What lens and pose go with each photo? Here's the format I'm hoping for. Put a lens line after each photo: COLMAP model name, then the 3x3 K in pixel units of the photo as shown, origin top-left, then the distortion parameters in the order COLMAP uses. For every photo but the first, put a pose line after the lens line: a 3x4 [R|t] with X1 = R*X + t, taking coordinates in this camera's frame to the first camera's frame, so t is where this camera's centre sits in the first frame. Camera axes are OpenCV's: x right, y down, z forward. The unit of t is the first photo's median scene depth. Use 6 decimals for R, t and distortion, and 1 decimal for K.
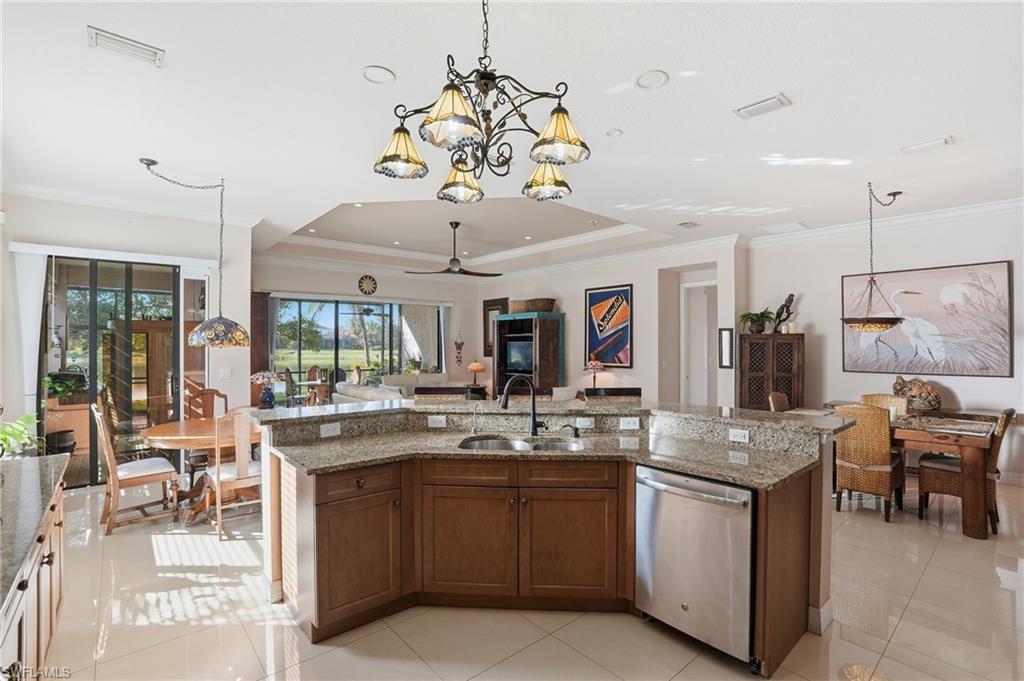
lens RADIAL K [[472.3, 0, 515.0], [0, 472.3, 337.8], [0, 0, 1]] dist [-0.076623, 0.028267]
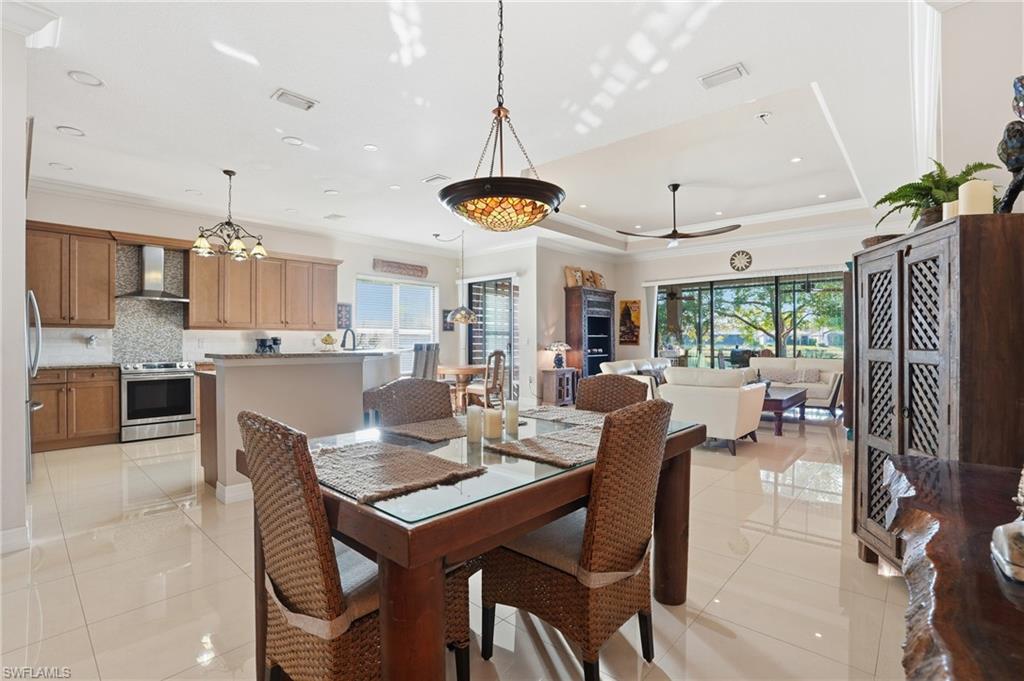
lens RADIAL K [[472.3, 0, 515.0], [0, 472.3, 337.8], [0, 0, 1]] dist [-0.076623, 0.028267]
pose [[0.121067, -0.008931, -0.992604, 0.652259], [0.014878, 0.999864, -0.007182, 0.048762], [0.992533, -0.013898, 0.121184, 0.518357]]
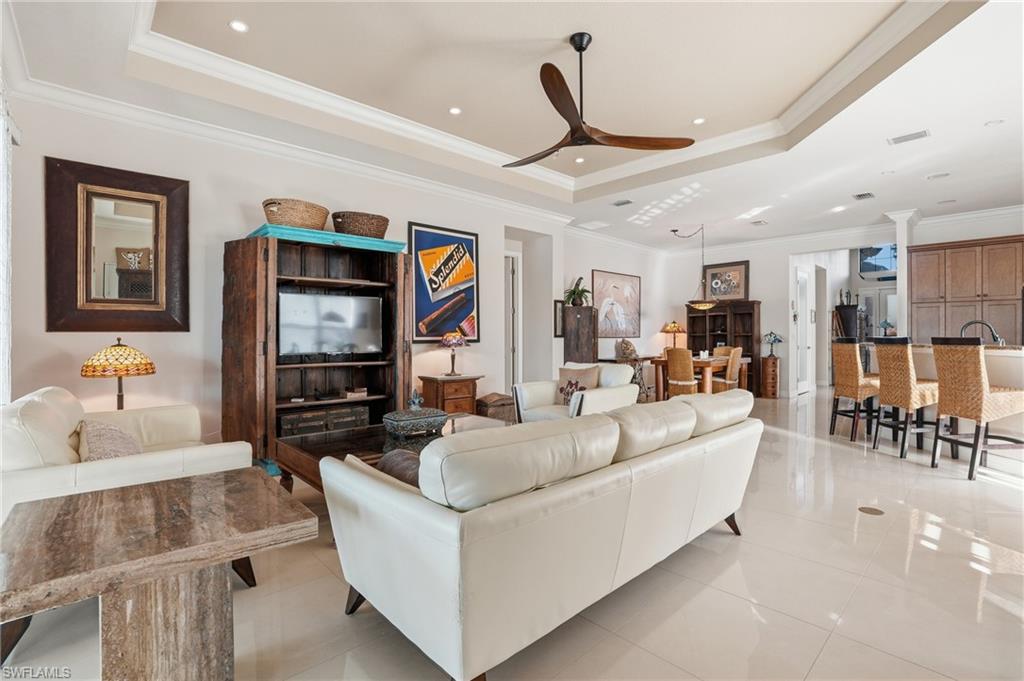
lens RADIAL K [[472.3, 0, 515.0], [0, 472.3, 337.8], [0, 0, 1]] dist [-0.076623, 0.028267]
pose [[-0.038276, -0.001965, 0.999265, -0.534366], [-0.011822, 0.999929, 0.001513, 0.055651], [-0.999197, -0.011755, -0.038297, 0.966684]]
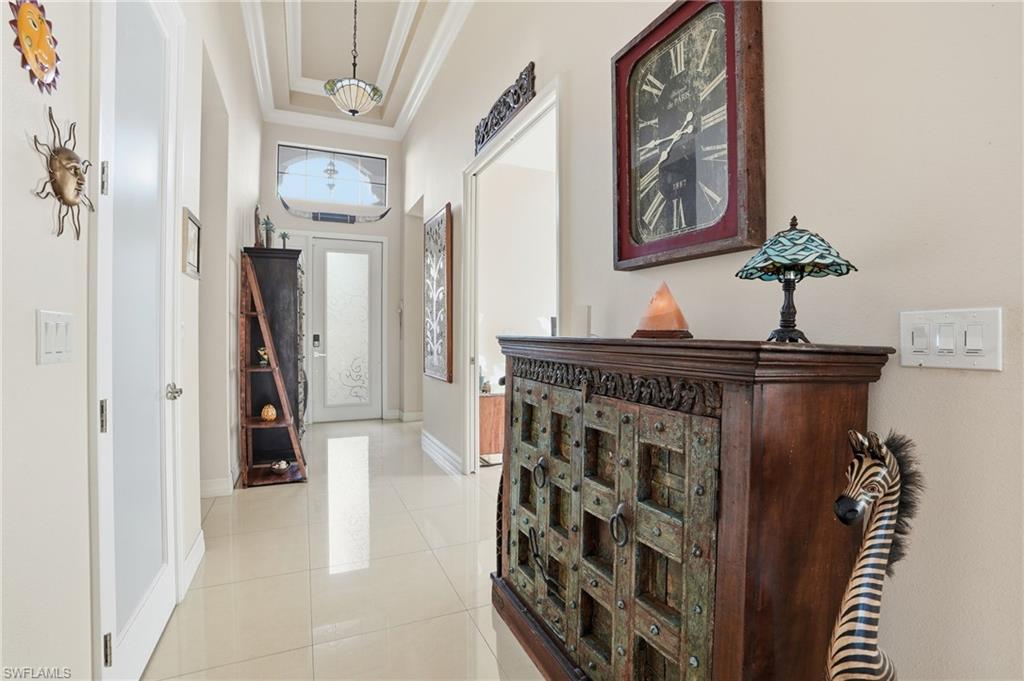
lens RADIAL K [[479.4, 0, 515.1], [0, 479.4, 338.9], [0, 0, 1]] dist [-0.070289, 0.024332]
pose [[-0.955278, -0.005579, 0.295657, 0.400403], [-0.006663, 0.999974, -0.002659, 0.046613], [-0.295634, -0.004510, -0.955291, 0.328159]]
